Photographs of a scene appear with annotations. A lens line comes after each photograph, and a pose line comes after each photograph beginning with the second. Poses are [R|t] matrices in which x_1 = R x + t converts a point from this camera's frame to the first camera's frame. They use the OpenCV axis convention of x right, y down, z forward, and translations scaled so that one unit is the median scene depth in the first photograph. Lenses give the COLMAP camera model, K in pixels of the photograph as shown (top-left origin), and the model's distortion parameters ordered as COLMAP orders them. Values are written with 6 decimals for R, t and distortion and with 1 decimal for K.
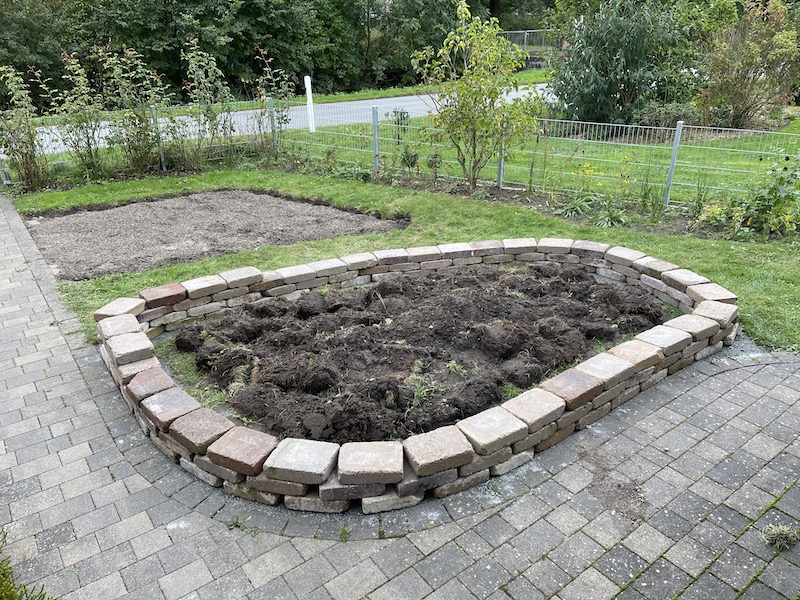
lens RADIAL K [[600.5, 0, 439.0], [0, 600.5, 296.8], [0, 0, 1]] dist [0.060387, -0.069040]
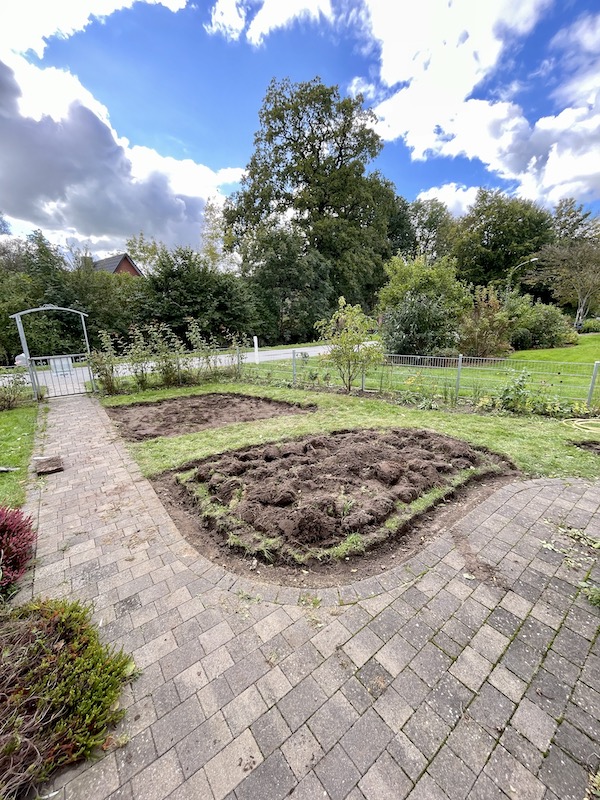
lens RADIAL K [[319.3, 0, 310.3], [0, 319.3, 399.0], [0, 0, 1]] dist [0.000840, -0.000179]
pose [[0.999947, -0.009449, 0.004061, -0.108044], [0.010008, 0.984906, -0.172800, 0.017748], [-0.002367, 0.172832, 0.984949, 0.076038]]
